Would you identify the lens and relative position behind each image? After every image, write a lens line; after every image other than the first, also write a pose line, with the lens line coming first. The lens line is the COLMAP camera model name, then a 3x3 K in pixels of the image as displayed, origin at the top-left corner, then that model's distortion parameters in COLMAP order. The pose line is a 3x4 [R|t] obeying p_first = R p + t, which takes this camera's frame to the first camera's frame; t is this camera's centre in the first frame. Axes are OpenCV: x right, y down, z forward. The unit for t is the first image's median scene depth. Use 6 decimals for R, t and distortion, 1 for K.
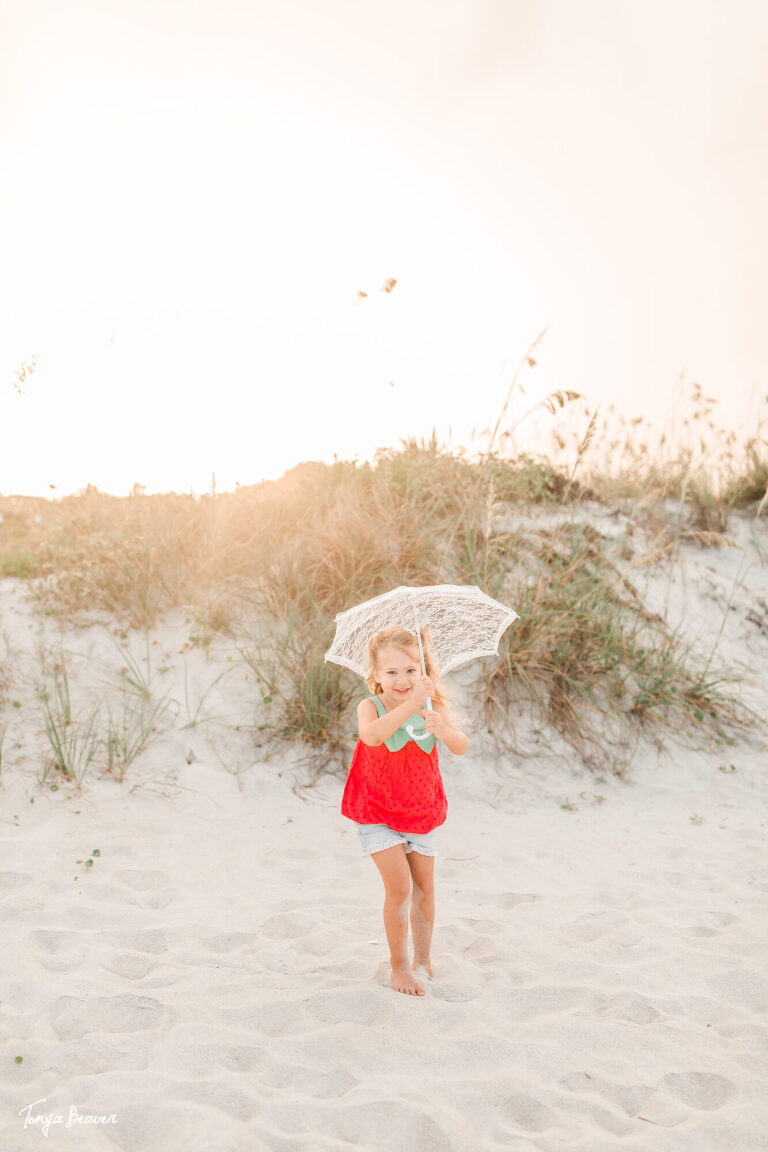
lens RADIAL K [[1096.2, 0, 384.0], [0, 1096.2, 576.0], [0, 0, 1]] dist [0.007406, -0.010133]
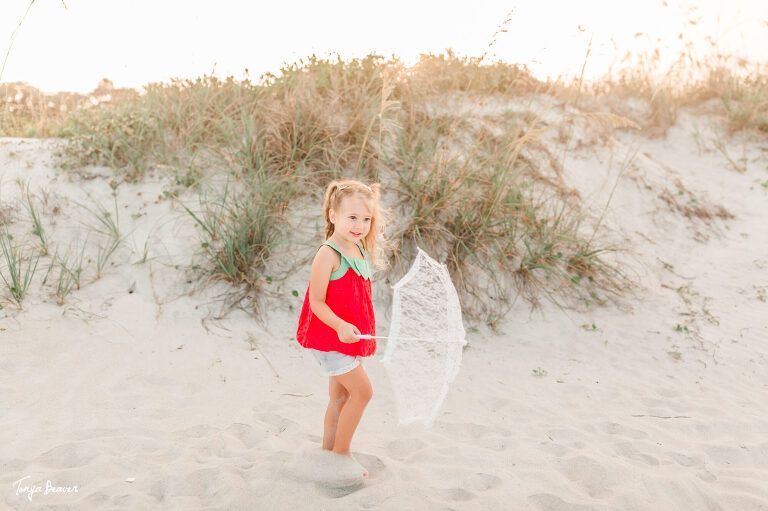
lens RADIAL K [[730.8, 0, 387.5], [0, 730.8, 254.0], [0, 0, 1]] dist [0.007406, -0.010133]
pose [[0.987560, 0.059343, -0.145614, 0.211394], [-0.038885, 0.989456, 0.139519, 0.001289], [0.152358, -0.132121, 0.979454, 0.227652]]
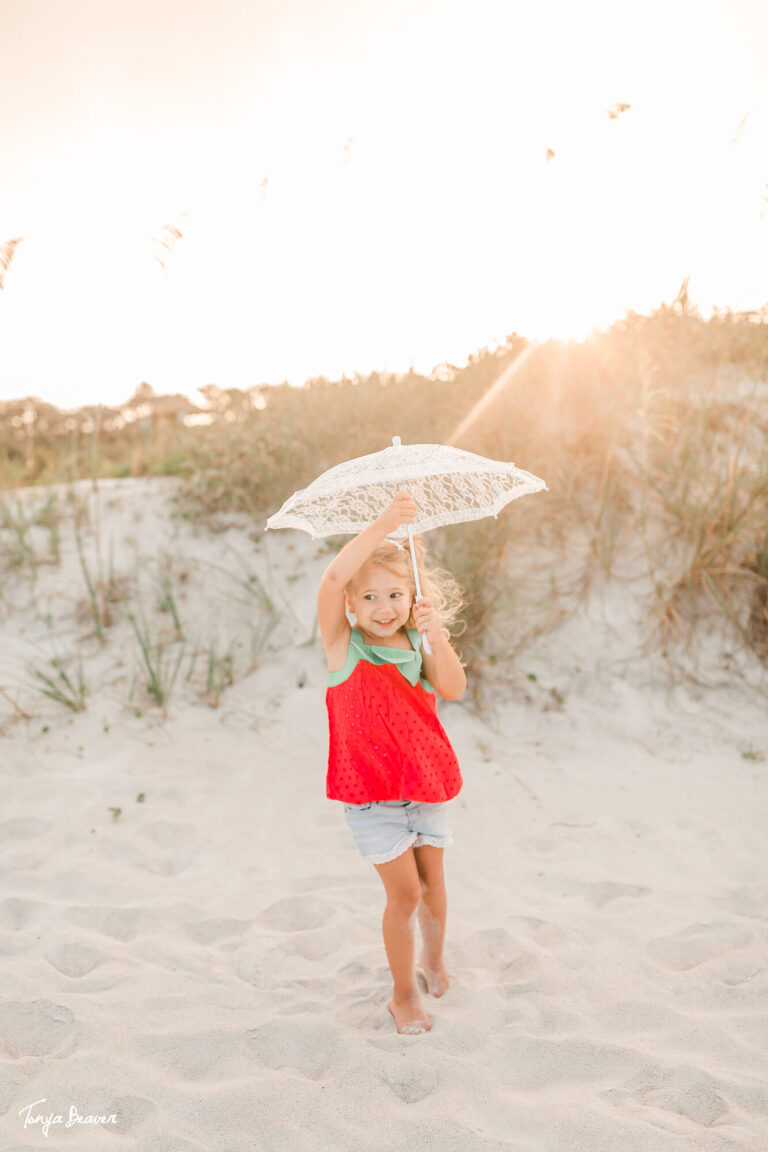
lens RADIAL K [[1096.2, 0, 384.0], [0, 1096.2, 576.0], [0, 0, 1]] dist [0.007406, -0.010133]
pose [[0.954736, -0.002139, -0.297447, 0.140273], [0.034891, 0.993876, 0.104846, -0.007717], [0.295402, -0.110478, 0.948964, 0.178843]]
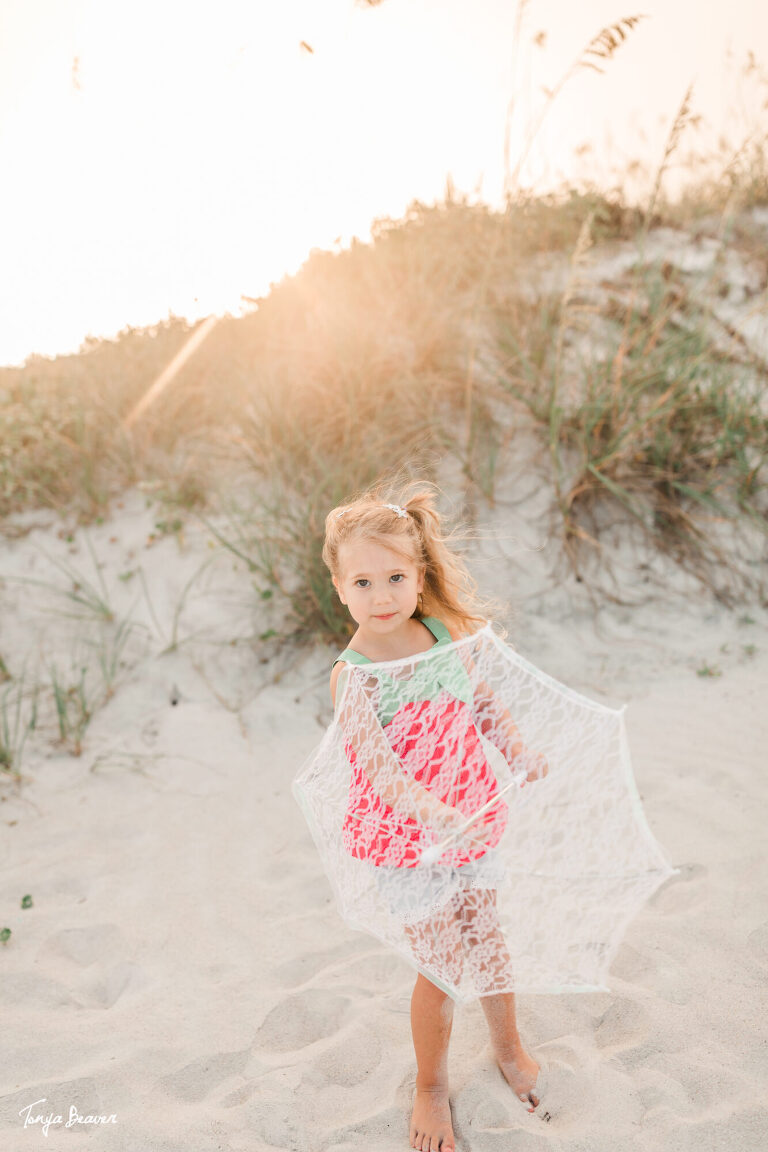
lens RADIAL K [[1096.2, 0, 384.0], [0, 1096.2, 576.0], [0, 0, 1]] dist [0.007406, -0.010133]
pose [[0.979197, -0.181571, -0.090580, 0.037397], [0.195311, 0.964428, 0.178138, -0.012923], [0.055013, -0.192123, 0.979828, 0.291596]]
